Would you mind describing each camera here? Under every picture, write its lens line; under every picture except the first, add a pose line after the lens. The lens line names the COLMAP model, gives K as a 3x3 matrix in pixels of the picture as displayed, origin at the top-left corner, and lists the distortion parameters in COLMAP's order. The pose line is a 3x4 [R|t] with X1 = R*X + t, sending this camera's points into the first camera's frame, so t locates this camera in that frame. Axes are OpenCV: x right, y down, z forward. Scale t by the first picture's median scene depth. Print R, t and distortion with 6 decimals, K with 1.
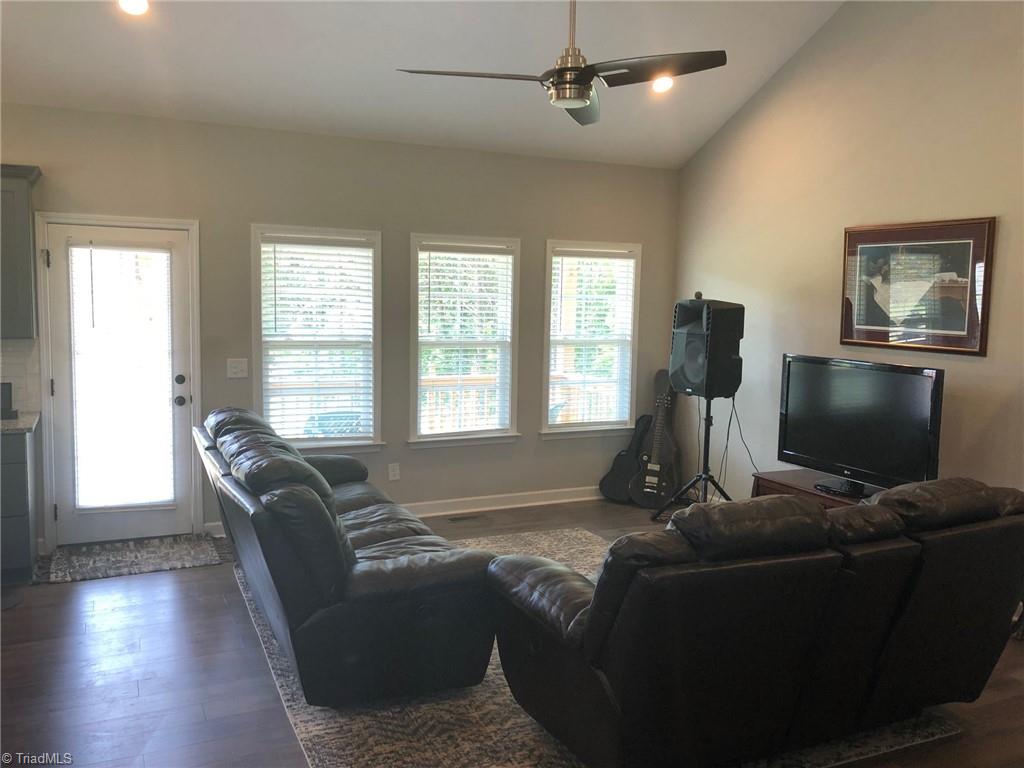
lens RADIAL K [[842.0, 0, 497.4], [0, 842.0, 379.1], [0, 0, 1]] dist [0.024235, -0.009120]
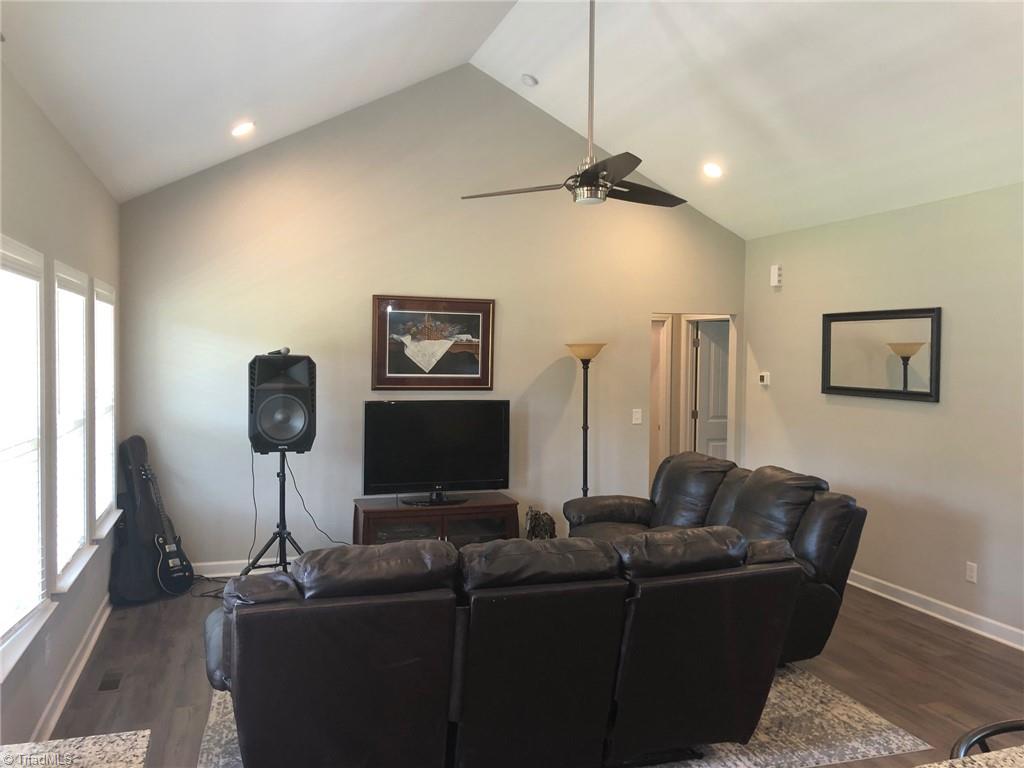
lens RADIAL K [[843.2, 0, 504.7], [0, 843.2, 380.8], [0, 0, 1]] dist [0.113007, -0.230292]
pose [[0.129182, -0.050365, 0.990341, -0.733122], [0.089750, 0.995204, 0.038905, -0.080865], [-0.987551, 0.083858, 0.133082, 0.622047]]
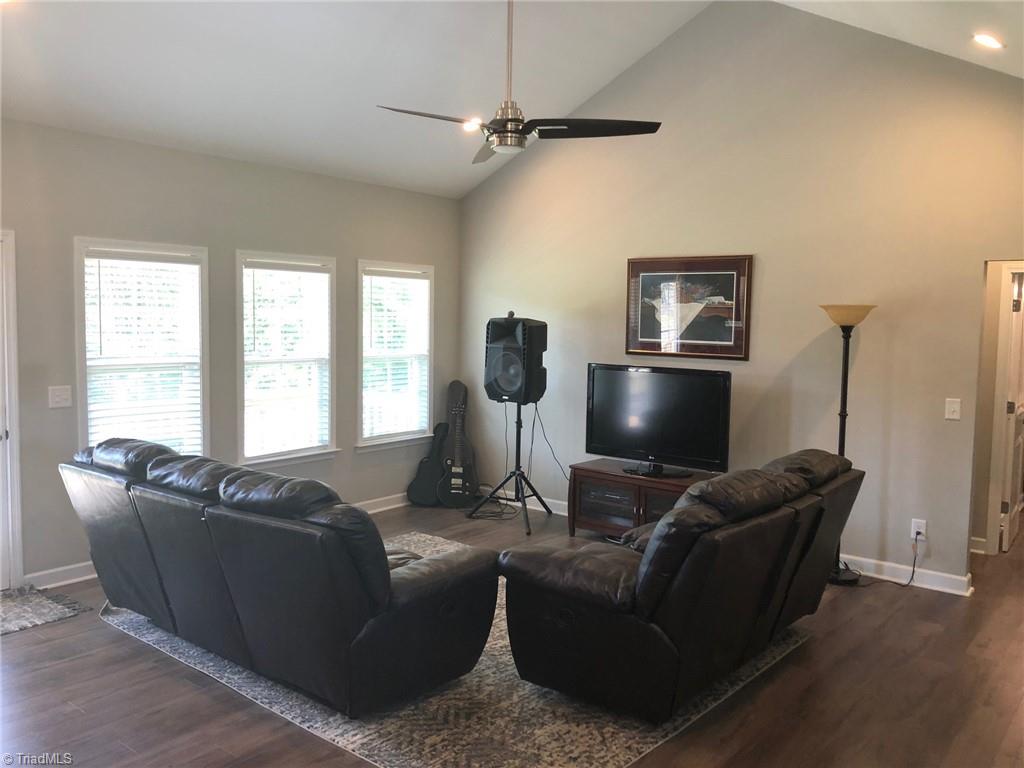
lens RADIAL K [[843.2, 0, 504.7], [0, 843.2, 380.8], [0, 0, 1]] dist [0.113007, -0.230292]
pose [[0.897569, -0.038095, 0.439224, -0.275688], [0.043022, 0.999073, -0.001265, -0.008236], [-0.438769, 0.020031, 0.898377, -0.014970]]
